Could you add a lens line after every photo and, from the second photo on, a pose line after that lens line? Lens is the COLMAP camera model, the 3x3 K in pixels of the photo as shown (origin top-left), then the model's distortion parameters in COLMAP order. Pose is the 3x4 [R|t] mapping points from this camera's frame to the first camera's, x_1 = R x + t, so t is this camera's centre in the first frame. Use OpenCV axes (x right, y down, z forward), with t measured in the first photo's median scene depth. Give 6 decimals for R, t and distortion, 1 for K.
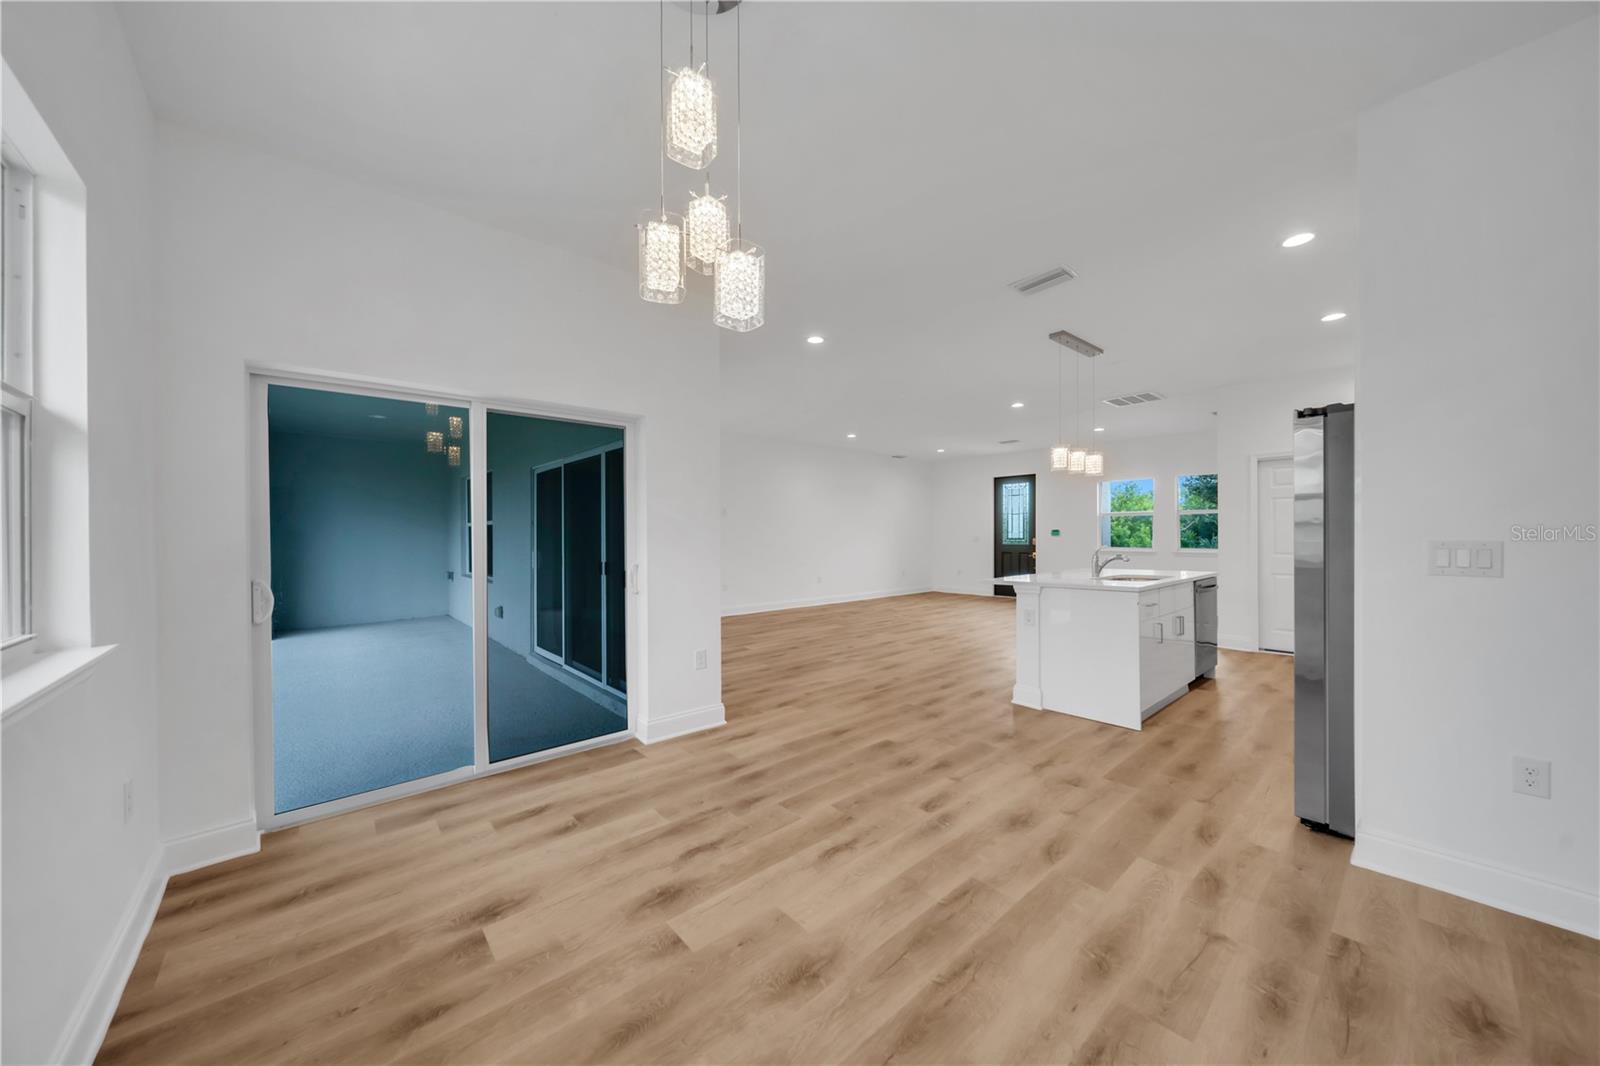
lens RADIAL K [[552.7, 0, 800.5], [0, 552.7, 533.9], [0, 0, 1]] dist [-0.003267, -0.000875]
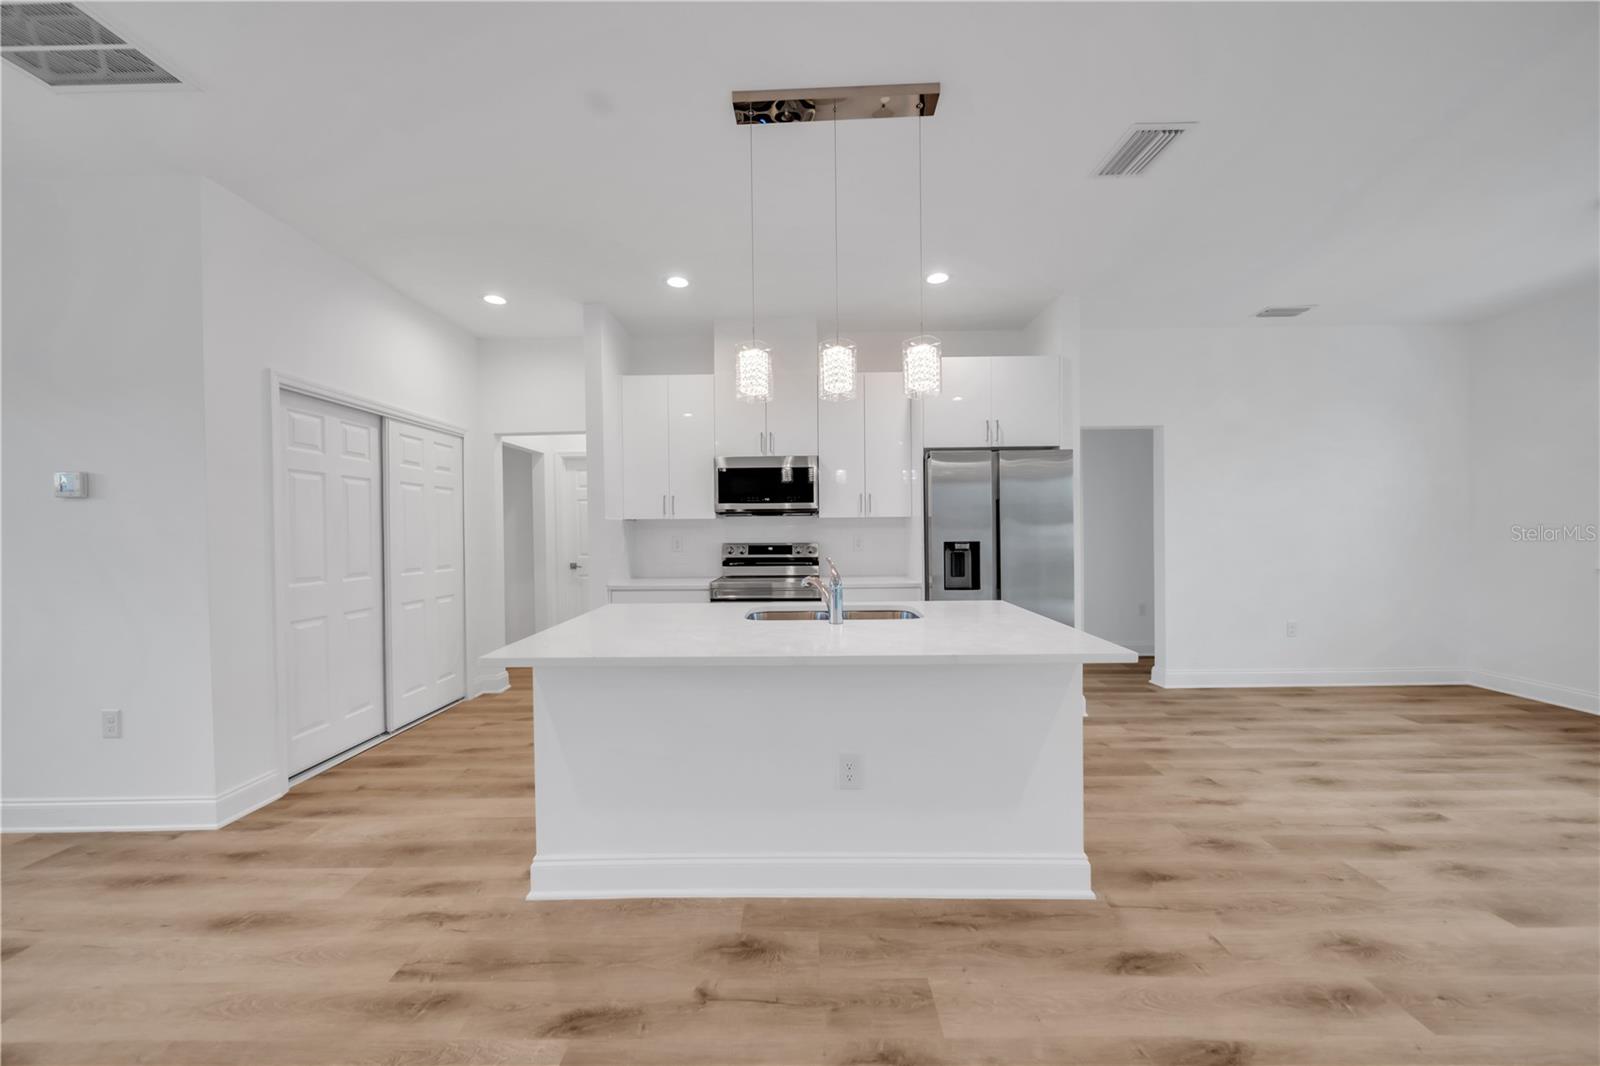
lens RADIAL K [[552.7, 0, 795.4], [0, 552.7, 534.8], [0, 0, 1]] dist [-0.003267, -0.000875]
pose [[-0.743623, 0.014317, 0.668445, 0.451774], [0.016357, 0.999861, -0.003220, 0.000623], [-0.668399, 0.008540, -0.743754, 2.650806]]
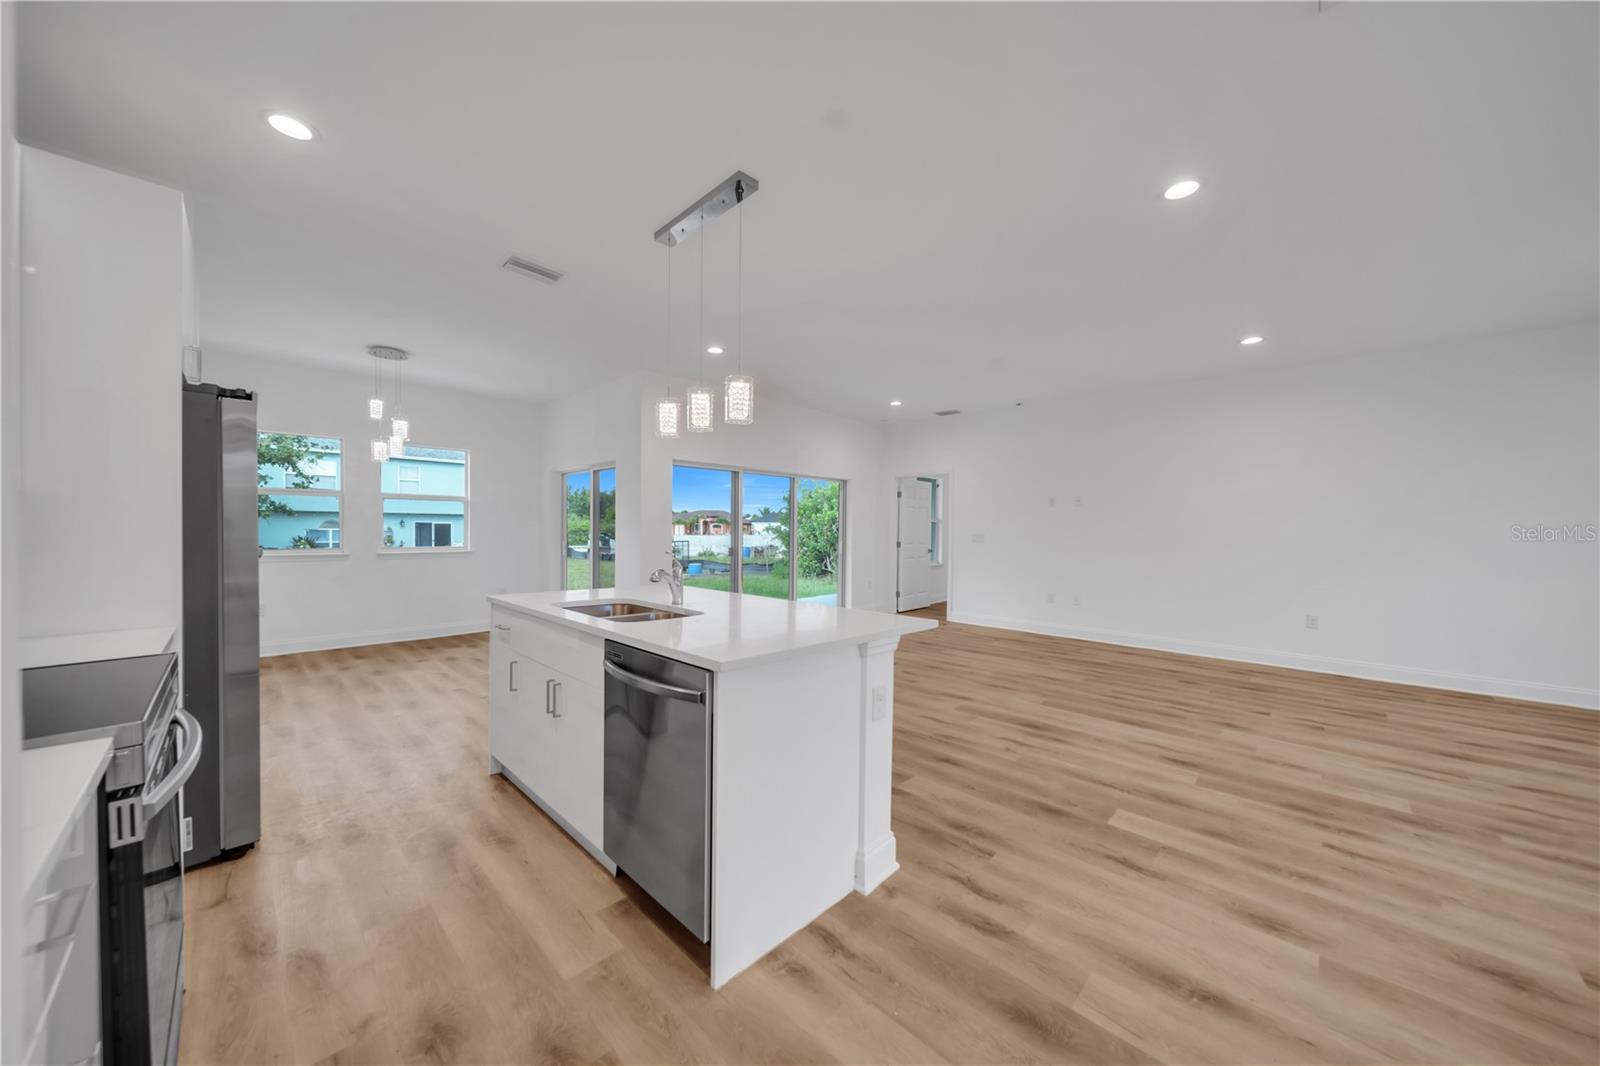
lens RADIAL K [[552.7, 0, 802.1], [0, 552.7, 531.4], [0, 0, 1]] dist [-0.003267, -0.000875]
pose [[0.083545, 0.012736, -0.996423, 2.174015], [-0.008200, 0.999893, 0.012093, -0.016593], [0.996470, 0.007160, 0.083640, 2.077763]]
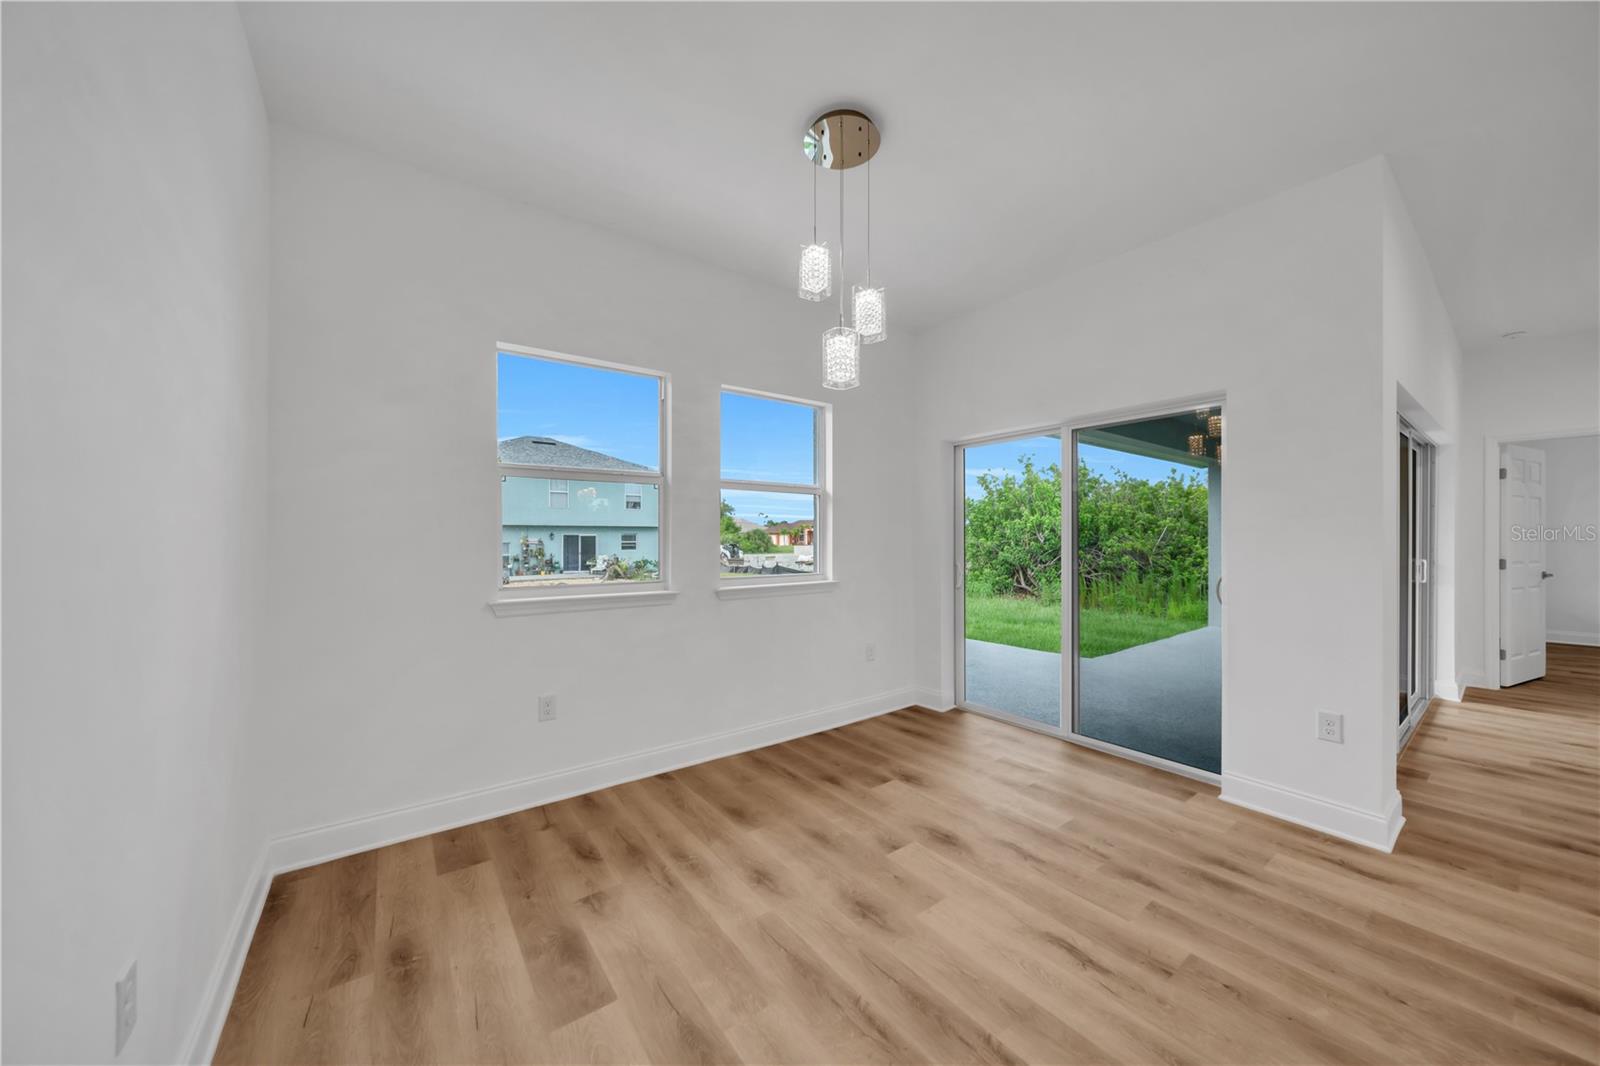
lens RADIAL K [[552.7, 0, 796.2], [0, 552.7, 538.5], [0, 0, 1]] dist [-0.003267, -0.000875]
pose [[-0.087466, 0.008880, -0.996128, 0.819537], [0.002985, 0.999958, 0.008652, -0.009446], [0.996163, -0.002216, -0.087489, 0.652951]]
